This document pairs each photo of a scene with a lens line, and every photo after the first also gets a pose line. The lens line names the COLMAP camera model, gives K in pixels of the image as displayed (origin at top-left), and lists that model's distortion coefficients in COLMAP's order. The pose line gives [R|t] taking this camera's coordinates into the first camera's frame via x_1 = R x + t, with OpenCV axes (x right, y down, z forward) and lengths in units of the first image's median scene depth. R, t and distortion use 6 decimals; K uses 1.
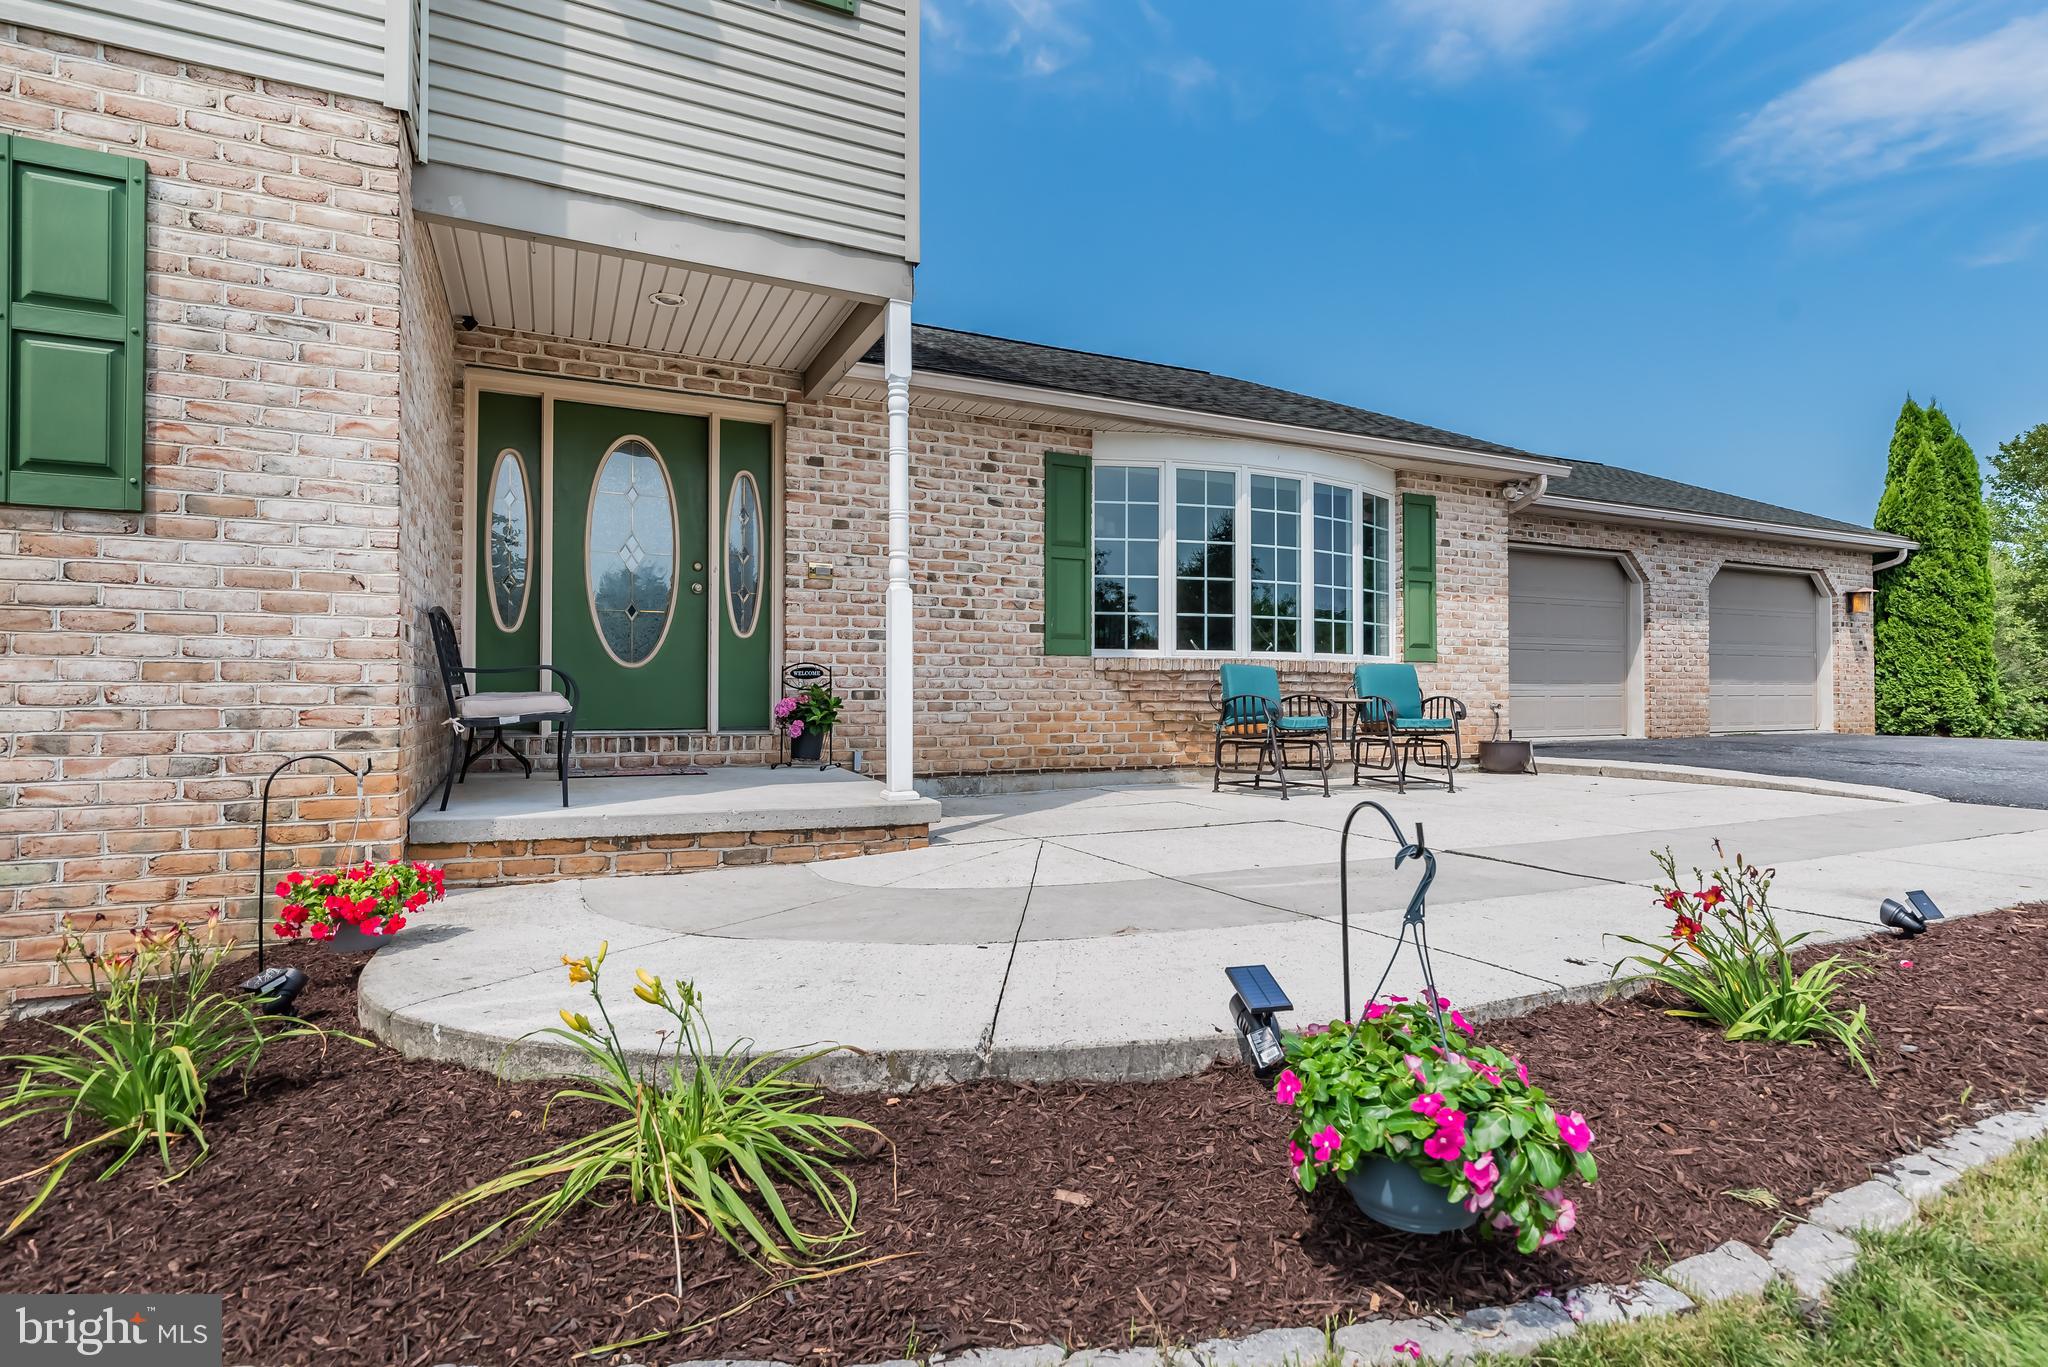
lens RADIAL K [[992.6, 0, 1050.1], [0, 992.6, 681.8], [0, 0, 1]] dist [0.001256, 0.000192]
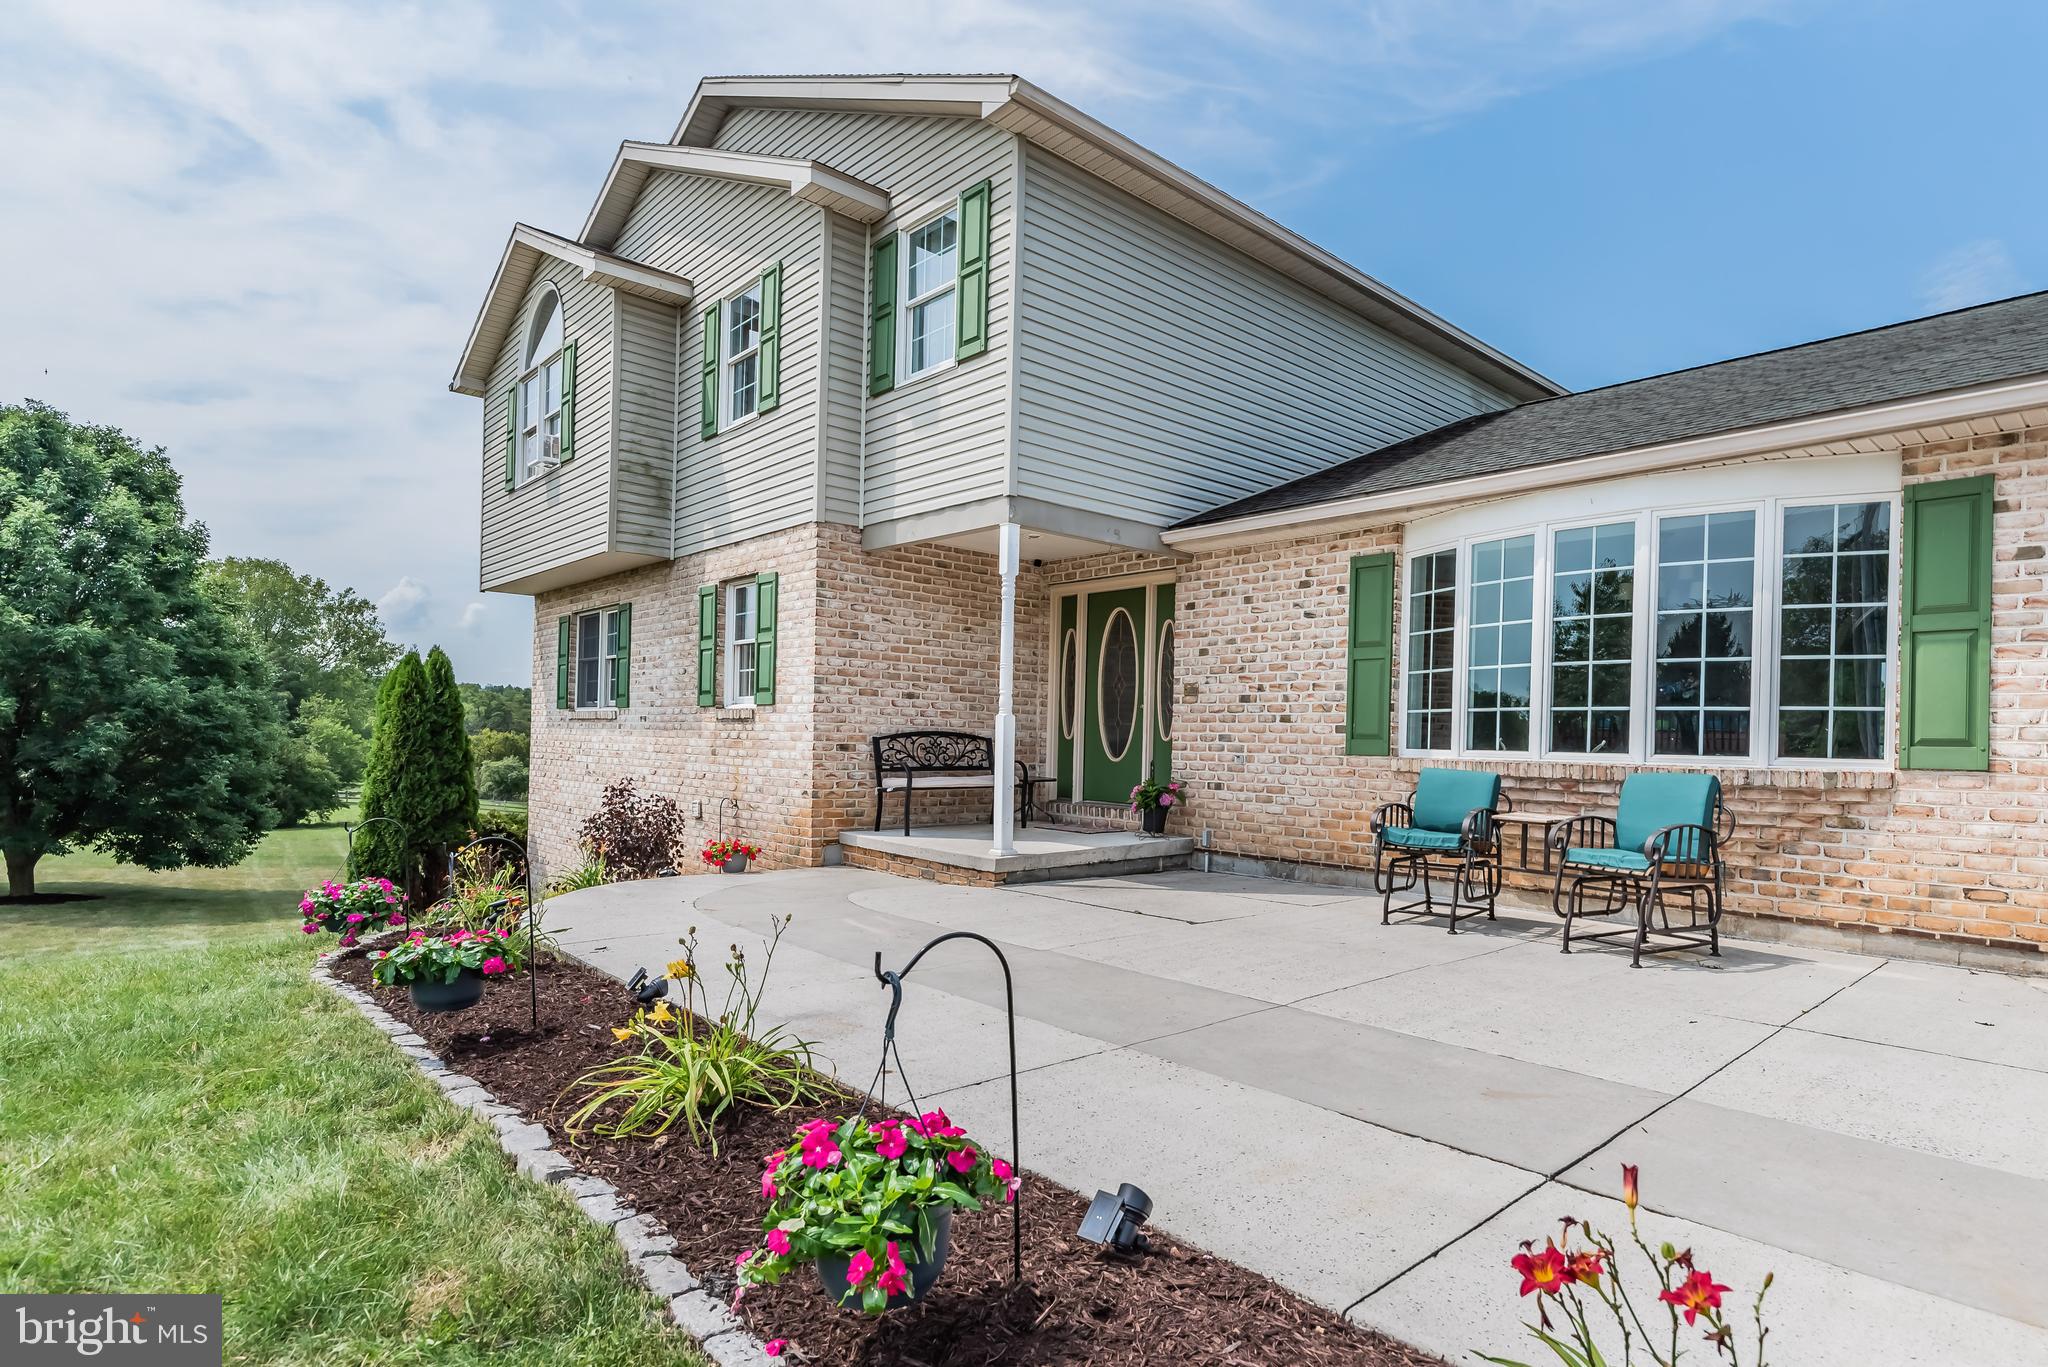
lens RADIAL K [[980.8, 0, 1159.5], [0, 980.8, 751.1], [0, 0, 1]] dist [0.000483, -0.000170]
pose [[0.382735, 0.007110, -0.923831, 0.874681], [-0.016585, 0.999862, 0.000824, -0.029171], [0.923709, 0.015007, 0.382800, 0.435454]]
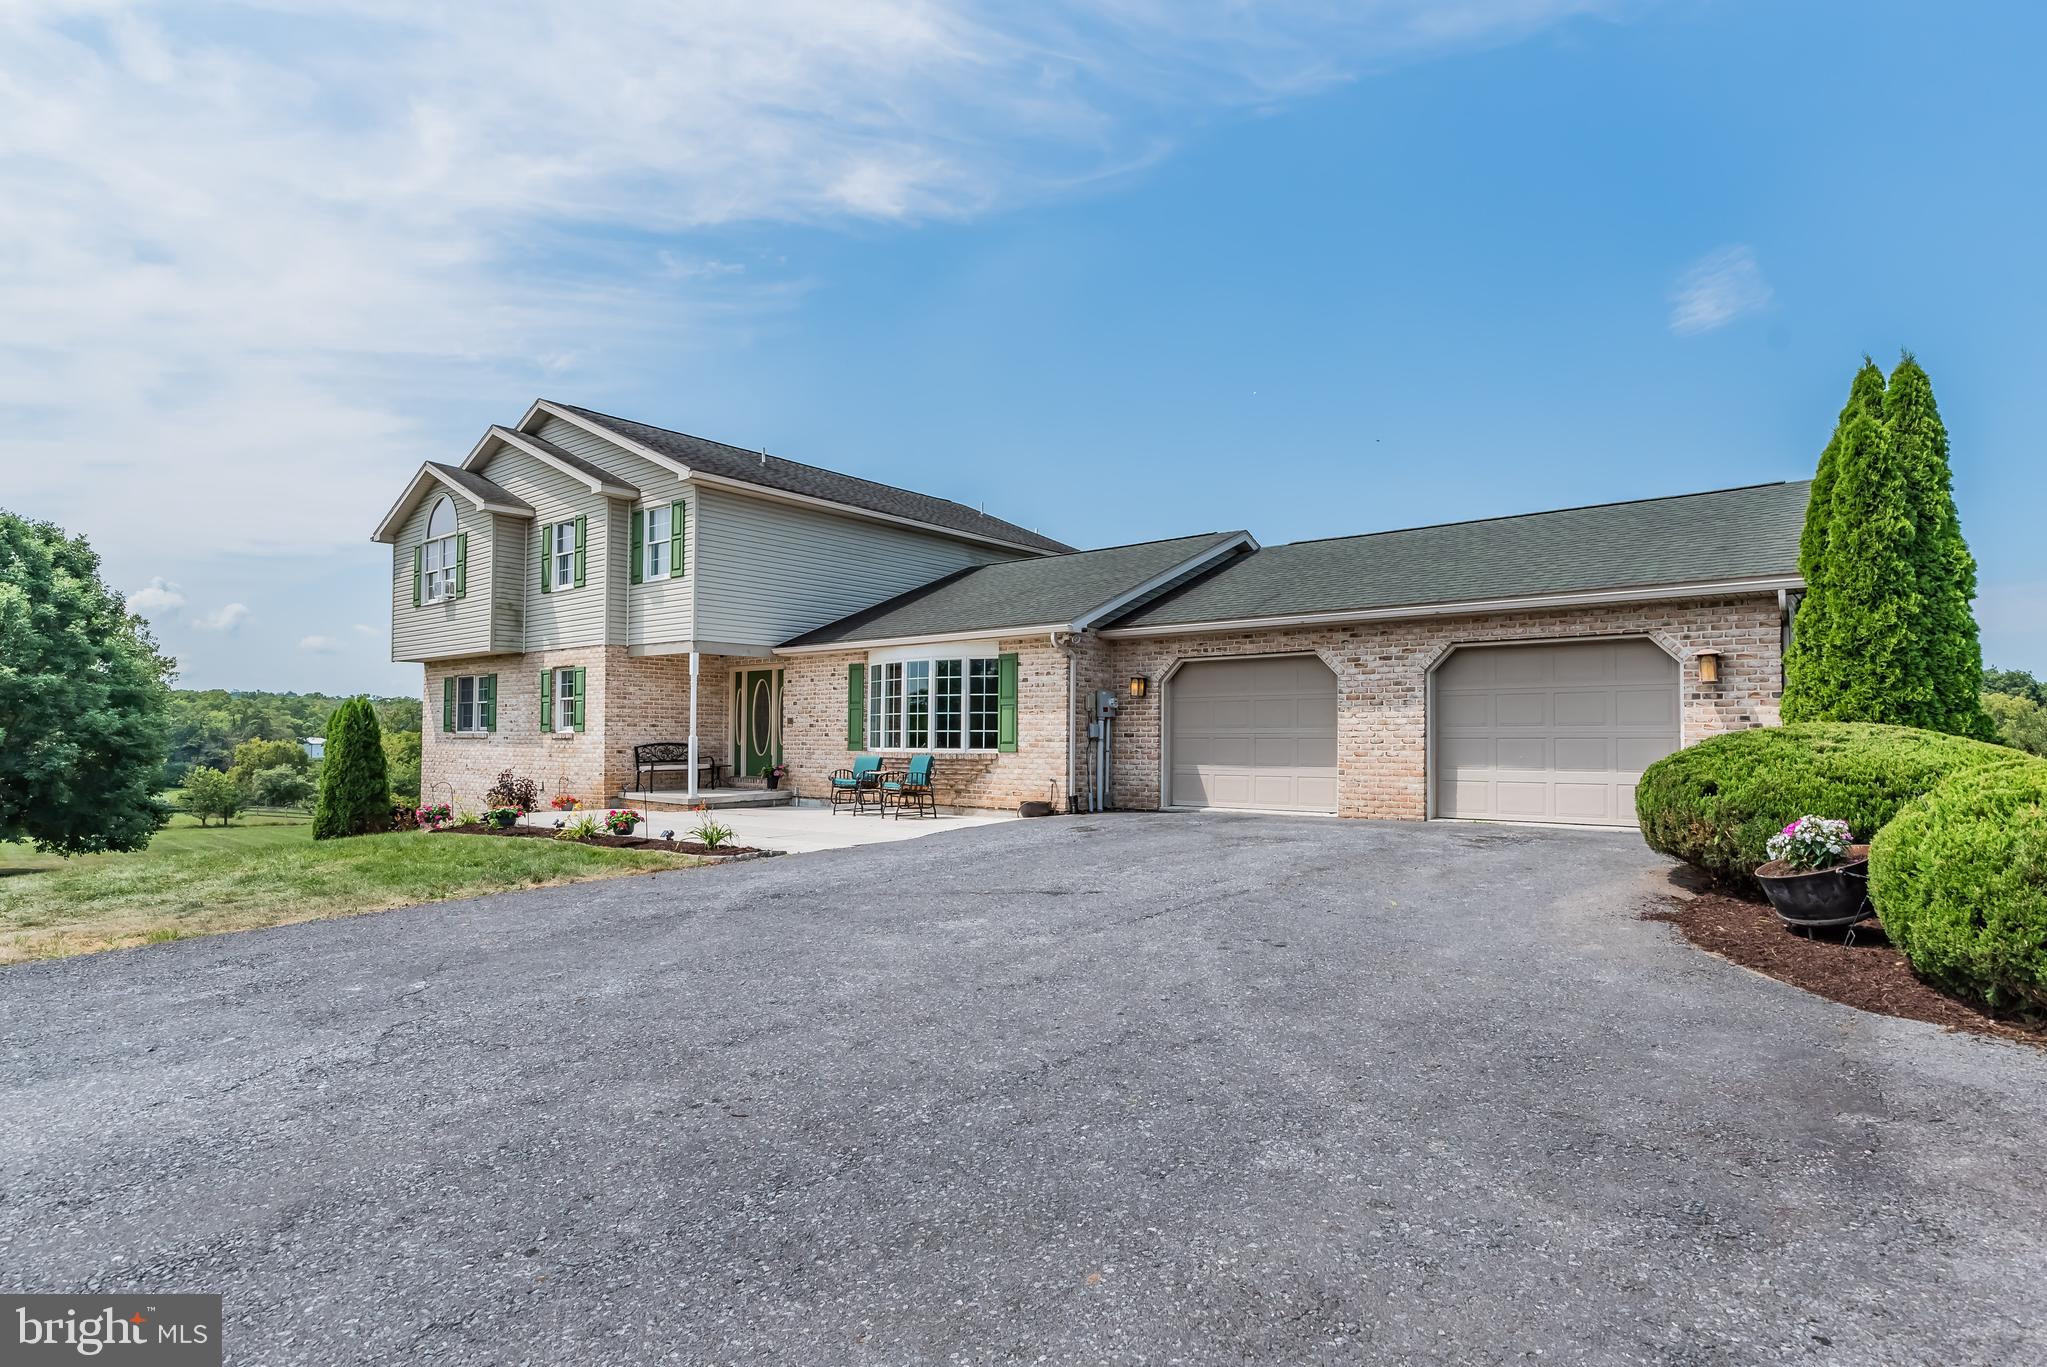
lens RADIAL K [[914.6, 0, 1028.2], [0, 914.6, 722.0], [0, 0, 1]] dist [0.001657, 0.000341]
pose [[0.475580, -0.023890, -0.879348, 2.141748], [0.004283, 0.999682, -0.024843, -0.039691], [0.879662, 0.008049, 0.475532, 0.346072]]
